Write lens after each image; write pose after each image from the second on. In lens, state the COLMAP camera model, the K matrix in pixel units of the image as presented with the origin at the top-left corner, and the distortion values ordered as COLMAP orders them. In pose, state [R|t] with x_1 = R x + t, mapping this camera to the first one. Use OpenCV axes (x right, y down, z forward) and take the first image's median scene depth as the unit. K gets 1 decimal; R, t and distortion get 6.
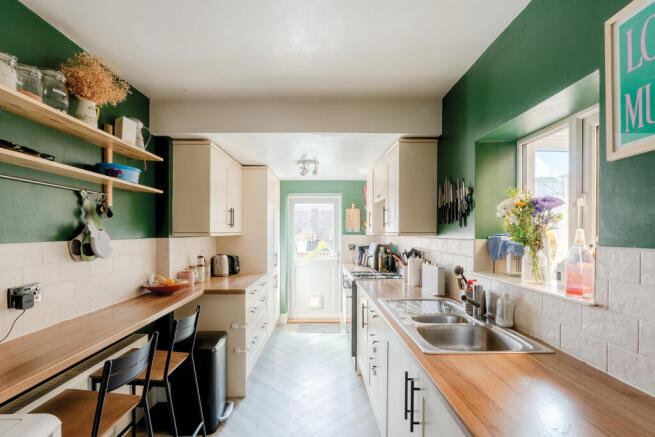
lens RADIAL K [[322.9, 0, 332.3], [0, 322.9, 230.8], [0, 0, 1]] dist [0.000917, 0.000502]
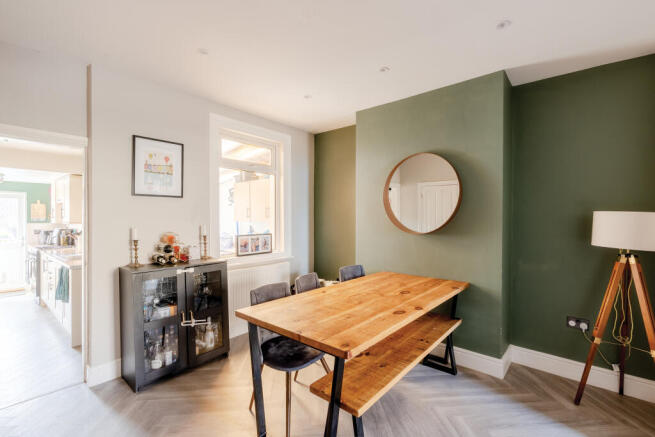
lens RADIAL K [[293.7, 0, 327.5], [0, 293.7, 218.5], [0, 0, 1]] dist [-0.001773, 0.000374]
pose [[0.671271, -0.002265, 0.741208, -0.055586], [-0.001150, 0.999991, 0.004098, -0.021574], [-0.741211, -0.003604, 0.671262, -1.201332]]
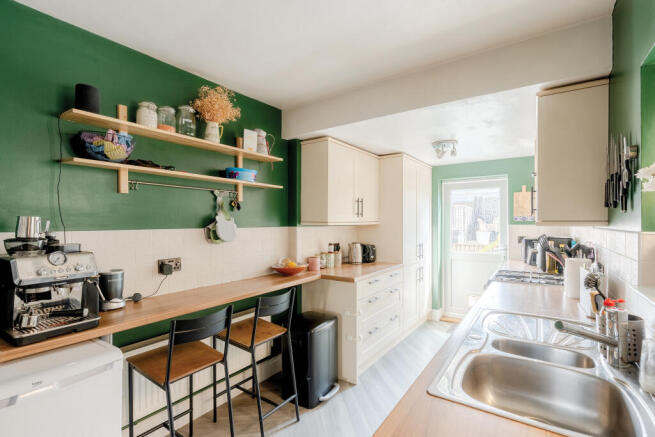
lens RADIAL K [[316.5, 0, 327.5], [0, 316.5, 218.5], [0, 0, 1]] dist [-0.001212, 0.000312]
pose [[0.807963, -0.009368, -0.589159, 0.219387], [0.005439, 0.999950, -0.008441, 0.002667], [0.589209, 0.003616, 0.807973, 0.133481]]
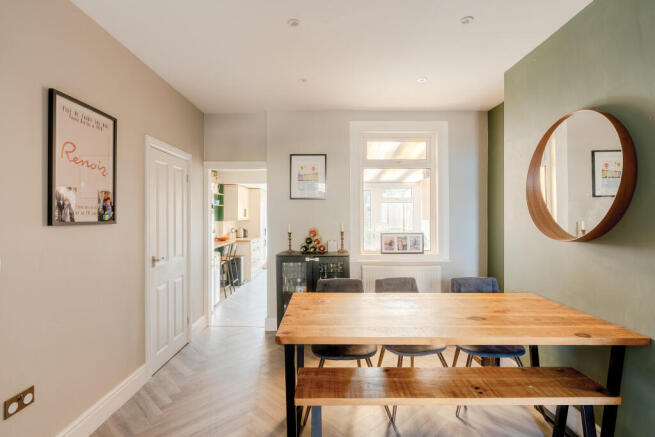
lens RADIAL K [[316.5, 0, 327.5], [0, 316.5, 218.5], [0, 0, 1]] dist [-0.001212, 0.000312]
pose [[0.999607, -0.000550, -0.028021, 0.402543], [0.000806, 0.999958, 0.009136, -0.020562], [0.028015, -0.009155, 0.999566, -1.454445]]
